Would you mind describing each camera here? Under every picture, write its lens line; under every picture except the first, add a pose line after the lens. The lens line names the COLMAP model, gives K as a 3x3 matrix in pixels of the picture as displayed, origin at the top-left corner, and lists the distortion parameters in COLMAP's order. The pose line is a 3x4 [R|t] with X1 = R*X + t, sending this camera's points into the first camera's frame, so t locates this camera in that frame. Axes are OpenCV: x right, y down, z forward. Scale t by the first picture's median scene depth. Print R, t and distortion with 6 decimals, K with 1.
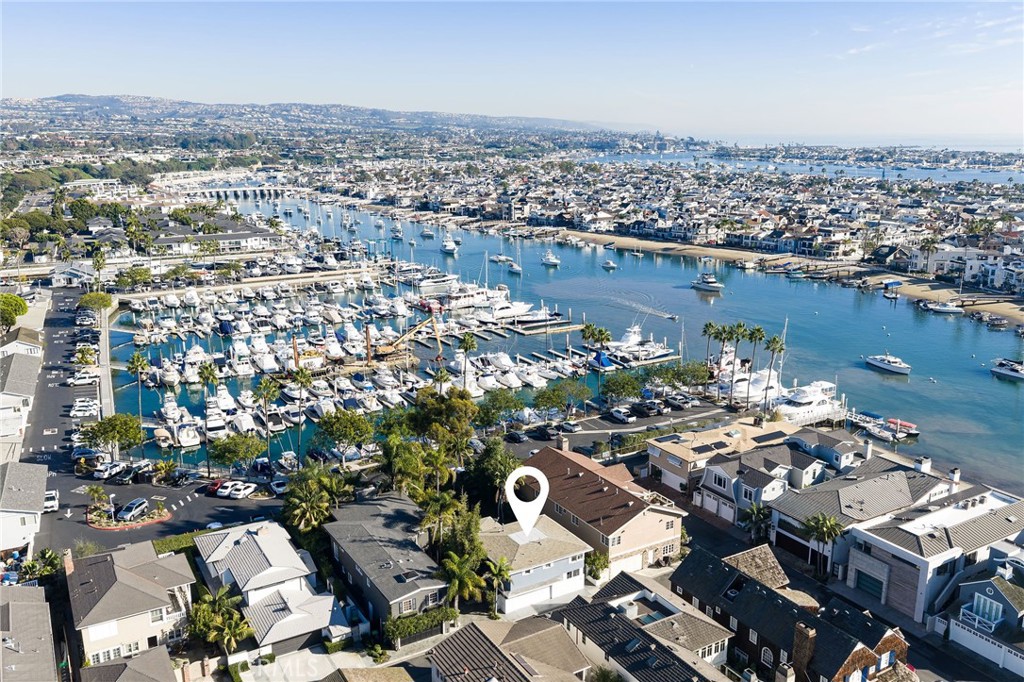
lens RADIAL K [[842.5, 0, 512.0], [0, 842.5, 341.0], [0, 0, 1]] dist [0.013309, -0.020788]
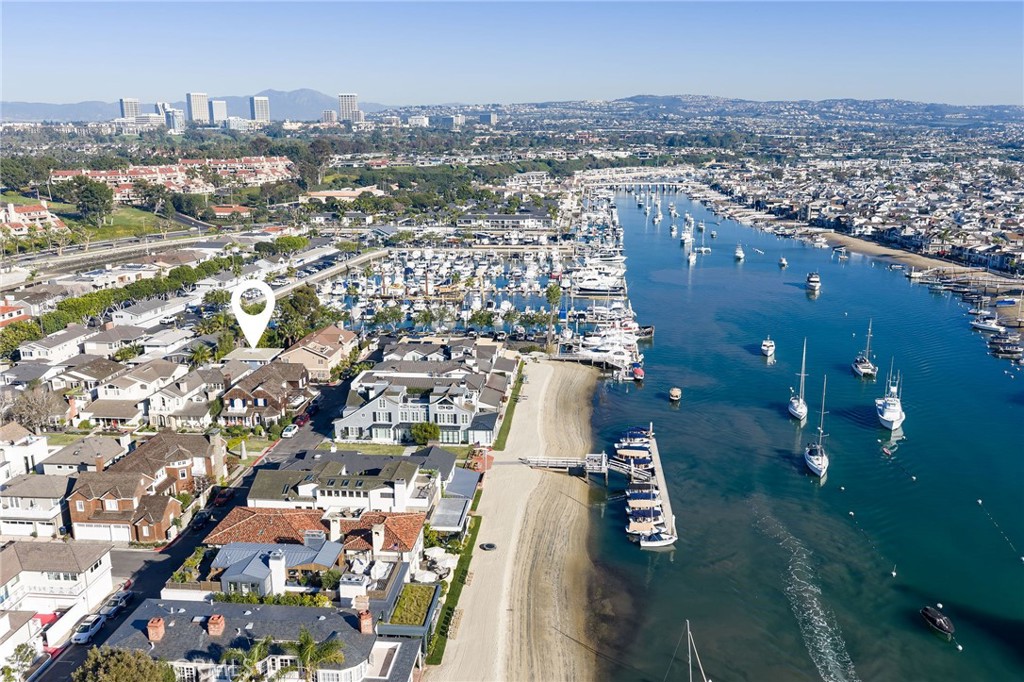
lens RADIAL K [[842.5, 0, 512.0], [0, 842.5, 341.0], [0, 0, 1]] dist [0.013309, -0.020788]
pose [[0.811460, 0.141029, -0.567136, 0.600700], [-0.138687, 0.989194, 0.047548, 0.009044], [0.567714, 0.040071, 0.822250, -0.115224]]
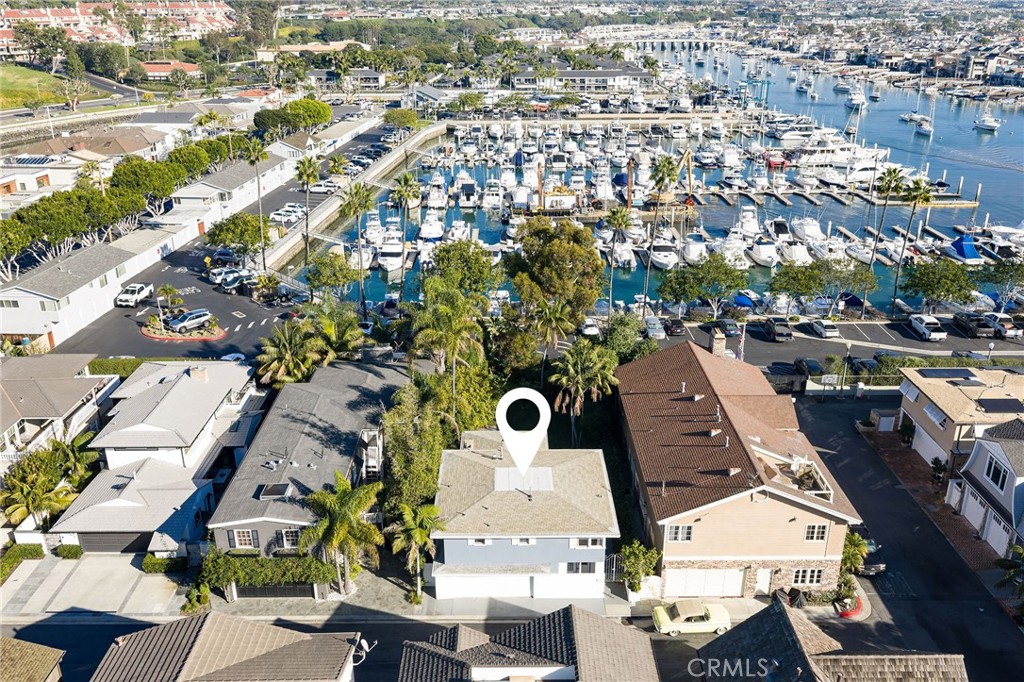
lens RADIAL K [[842.5, 0, 512.0], [0, 842.5, 341.0], [0, 0, 1]] dist [0.013309, -0.020788]
pose [[0.863009, 0.188517, -0.468697, 0.092025], [-0.119436, 0.977602, 0.173290, 0.016107], [0.490867, -0.093572, 0.866195, 0.185042]]
